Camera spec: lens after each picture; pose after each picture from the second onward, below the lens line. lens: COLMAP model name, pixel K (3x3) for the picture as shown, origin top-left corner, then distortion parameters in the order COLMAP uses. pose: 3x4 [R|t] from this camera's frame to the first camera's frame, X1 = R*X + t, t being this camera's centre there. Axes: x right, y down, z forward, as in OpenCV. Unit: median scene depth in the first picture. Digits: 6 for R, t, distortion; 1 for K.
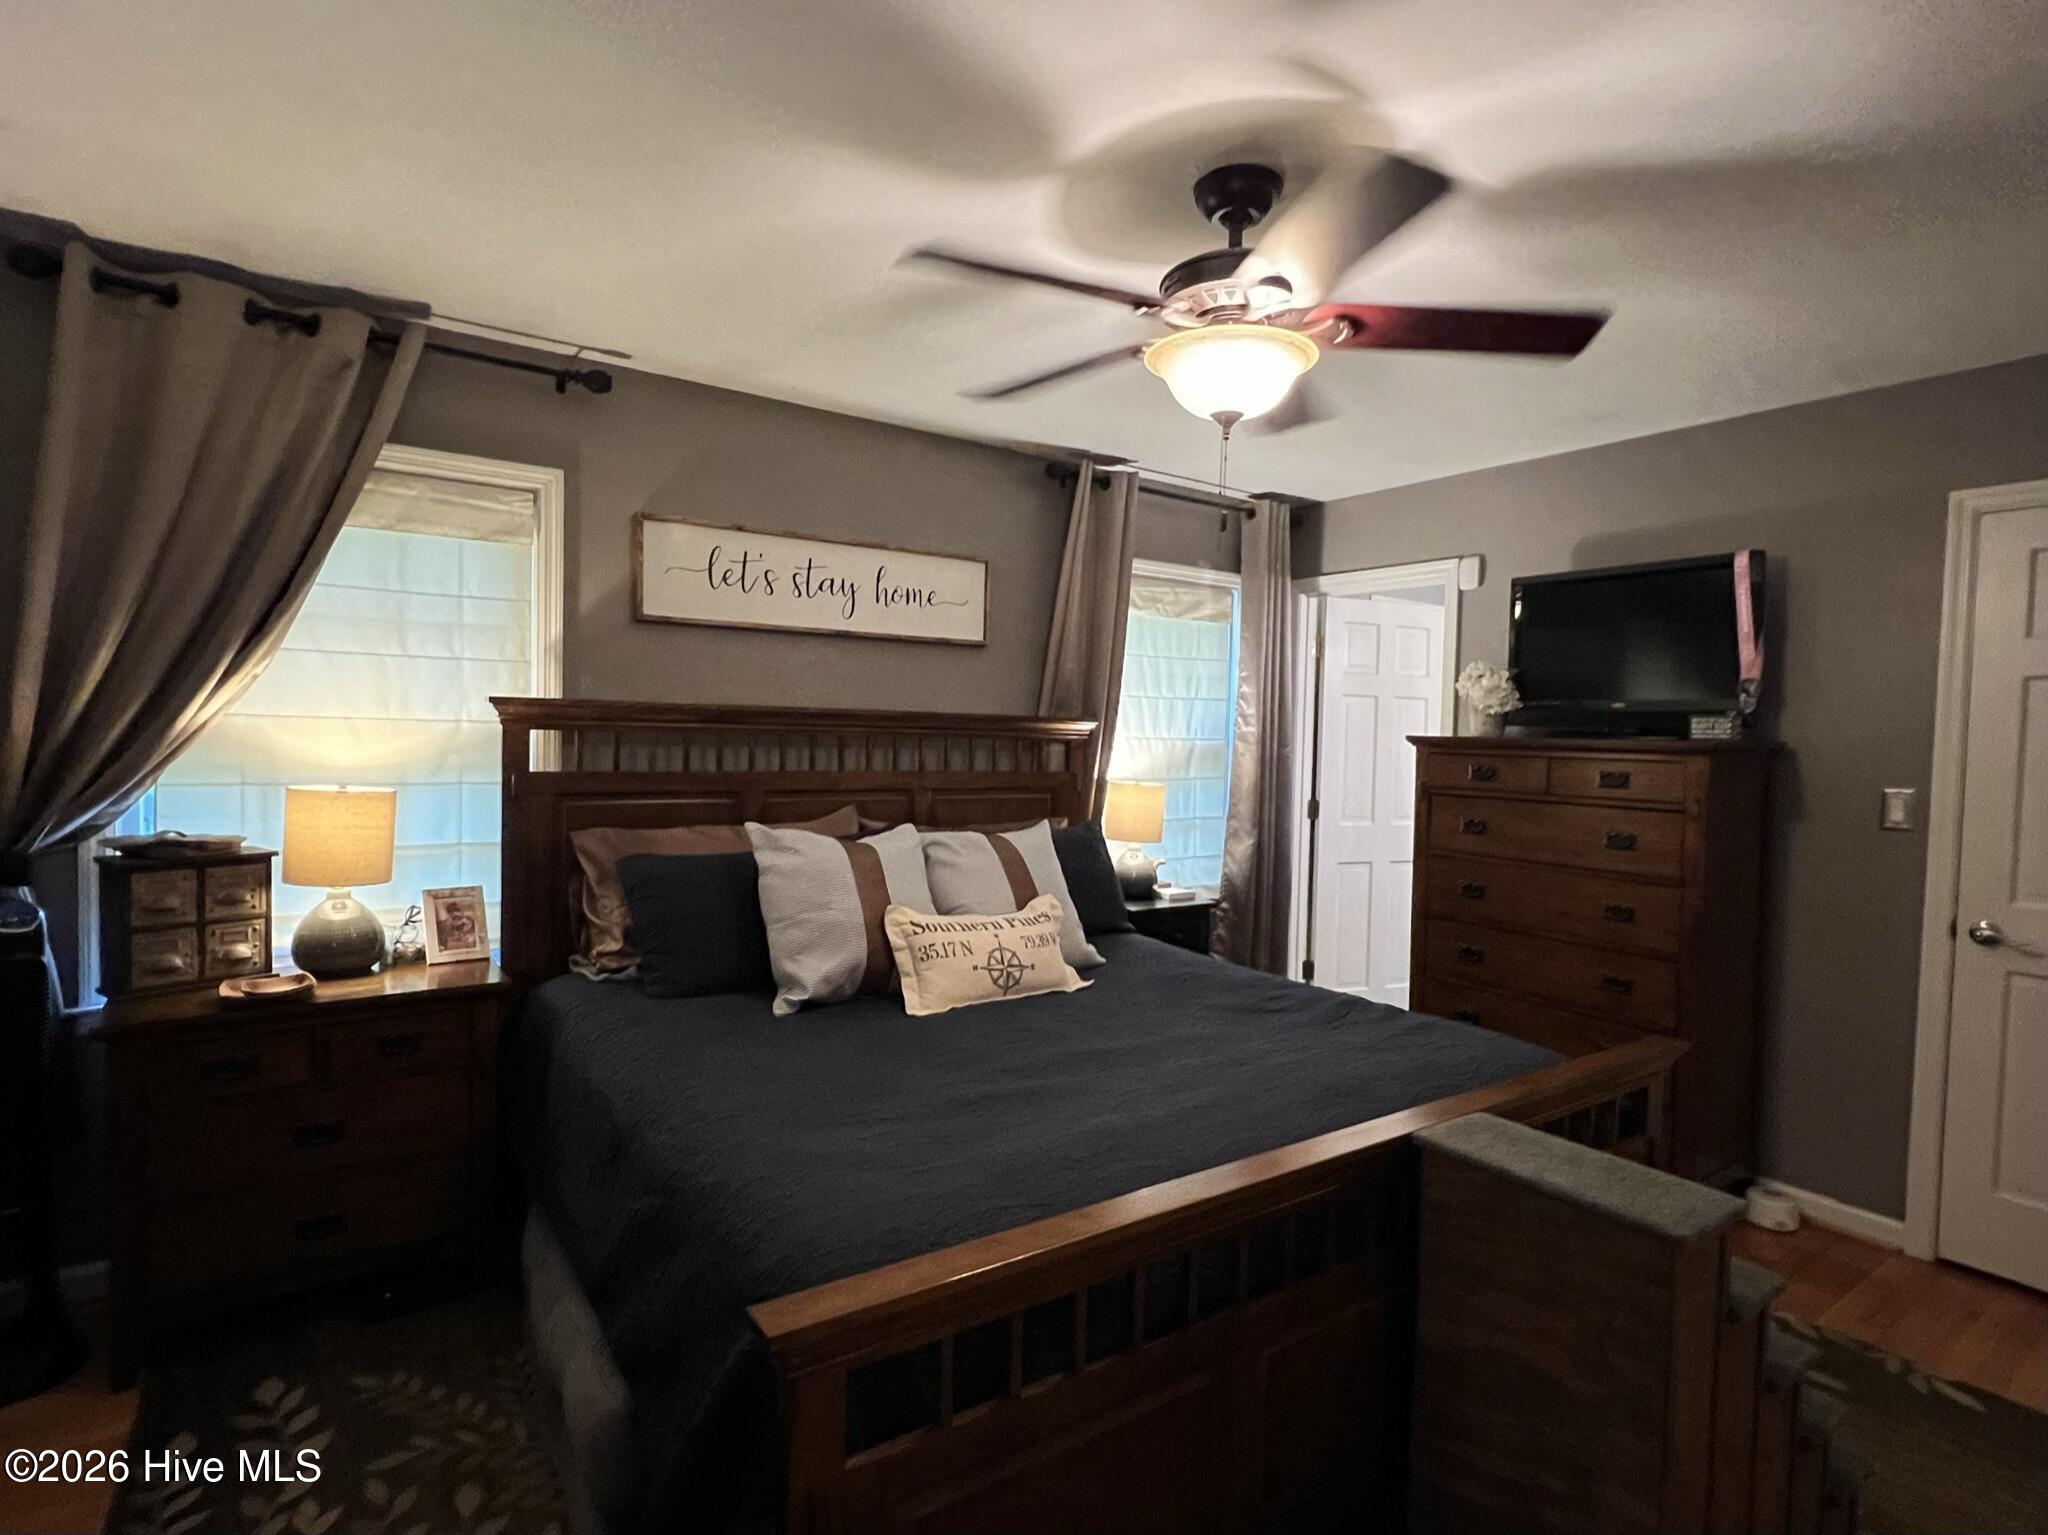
lens RADIAL K [[1098.5, 0, 1028.4], [0, 1098.5, 762.2], [0, 0, 1]] dist [-0.015768, 0.000356]
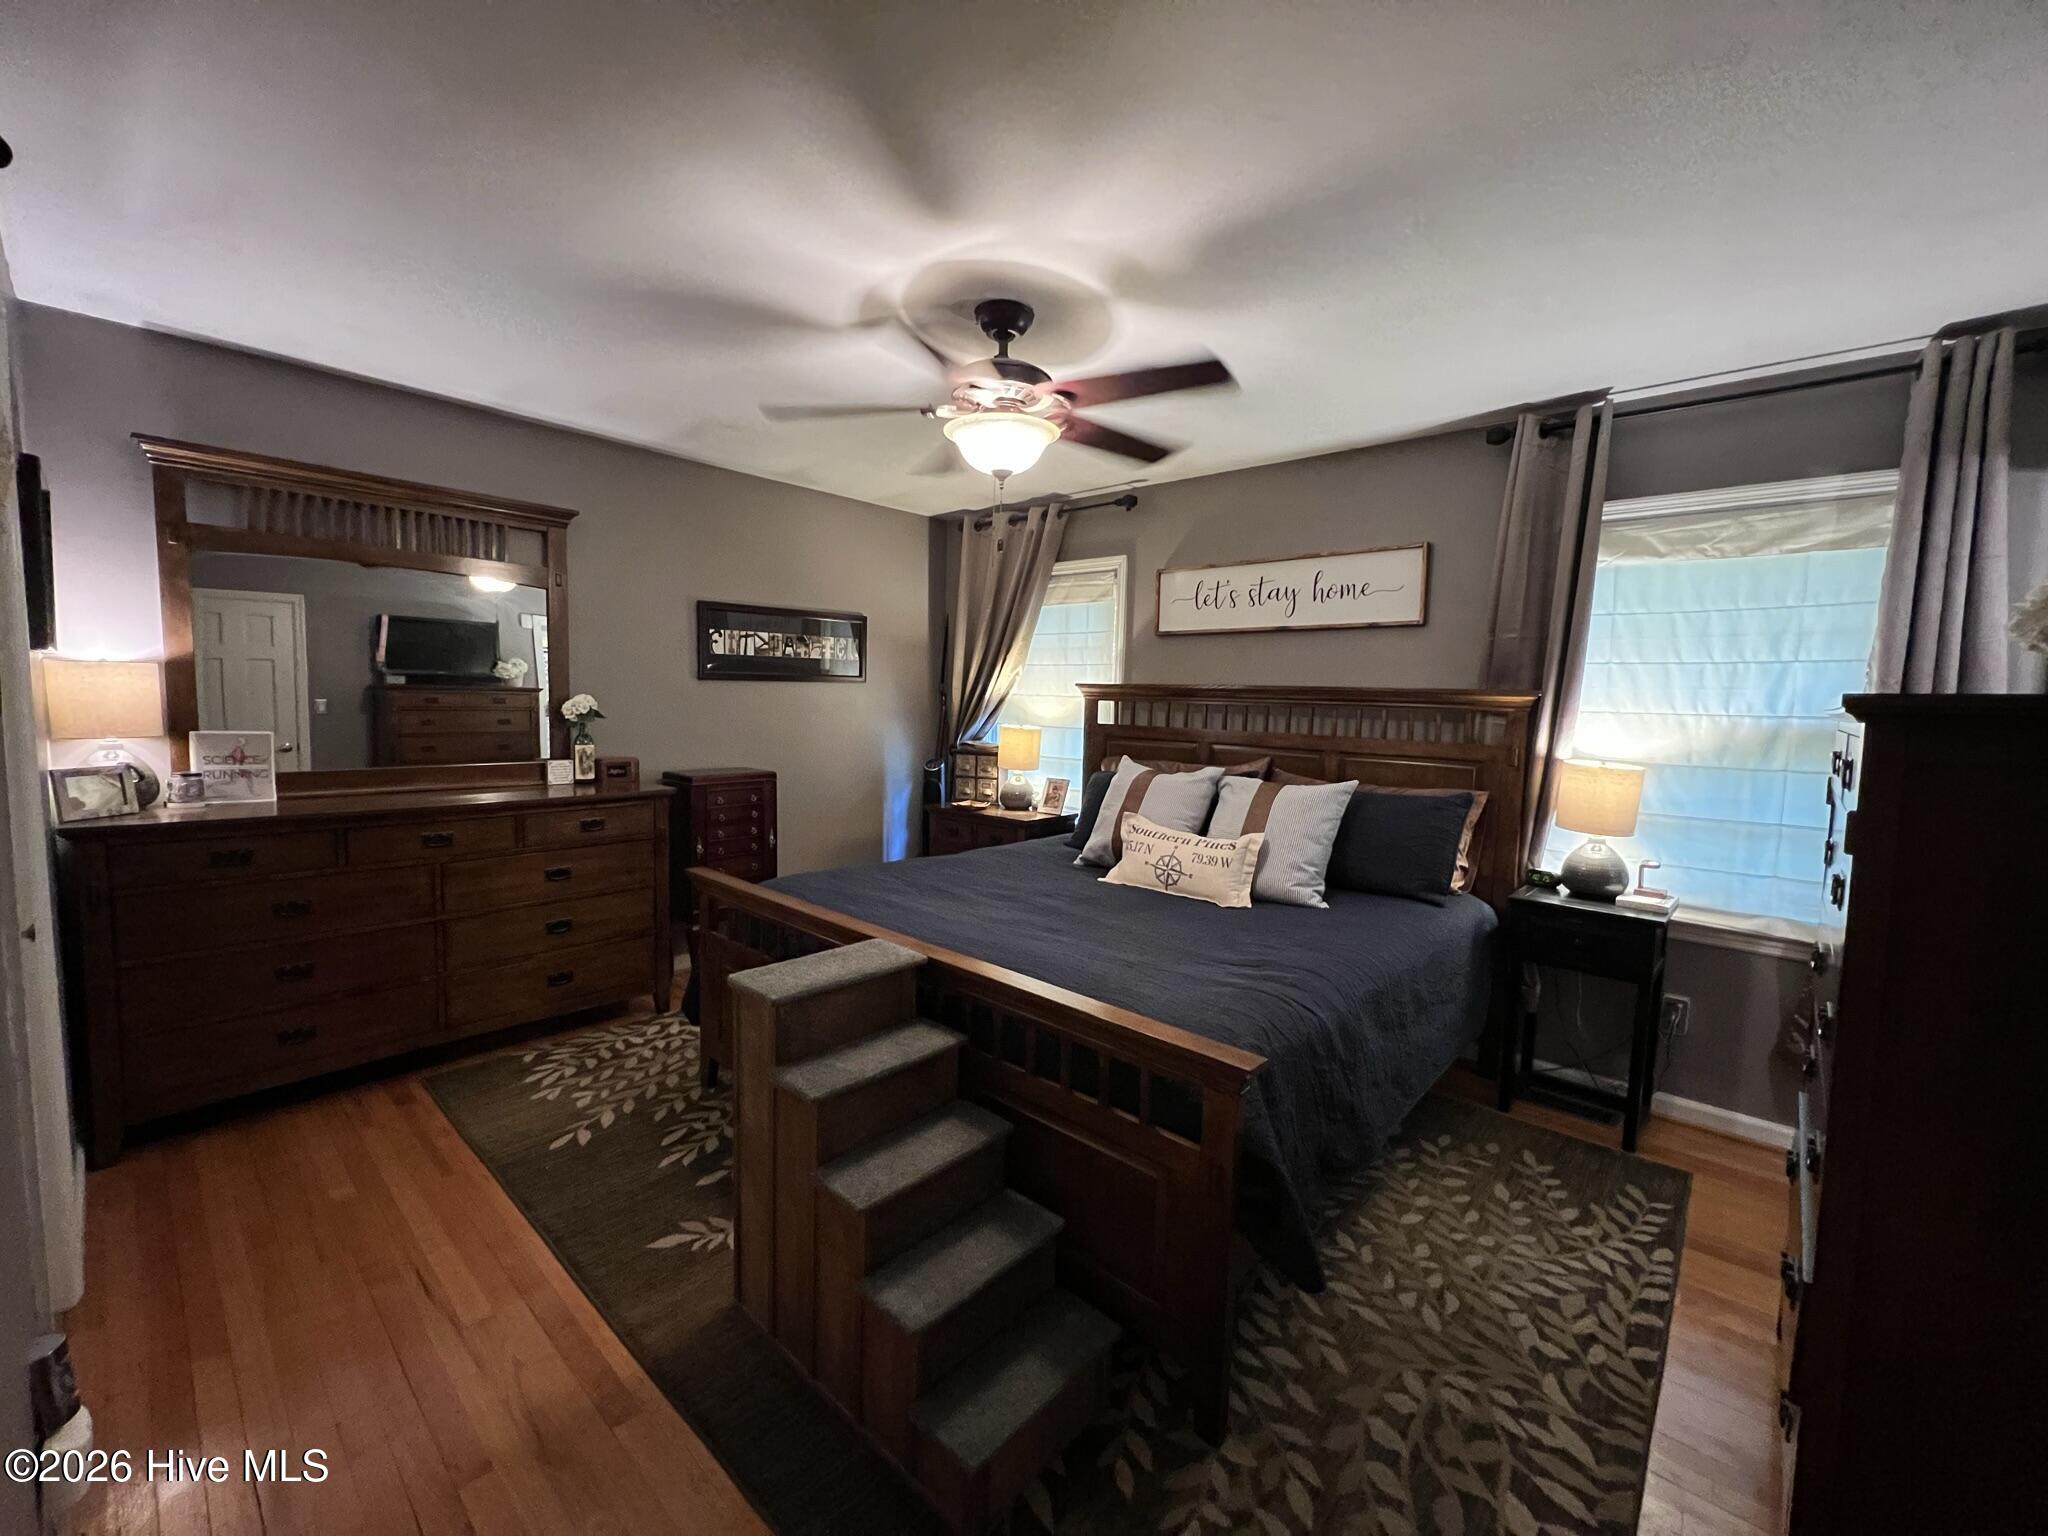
lens RADIAL K [[818.3, 0, 1028.8], [0, 818.3, 771.7], [0, 0, 1]] dist [-0.009795, -0.000329]
pose [[0.197798, 0.067045, -0.977947, 0.773027], [-0.053097, 0.996926, 0.057607, 0.014955], [0.978804, 0.040532, 0.200750, 0.526281]]
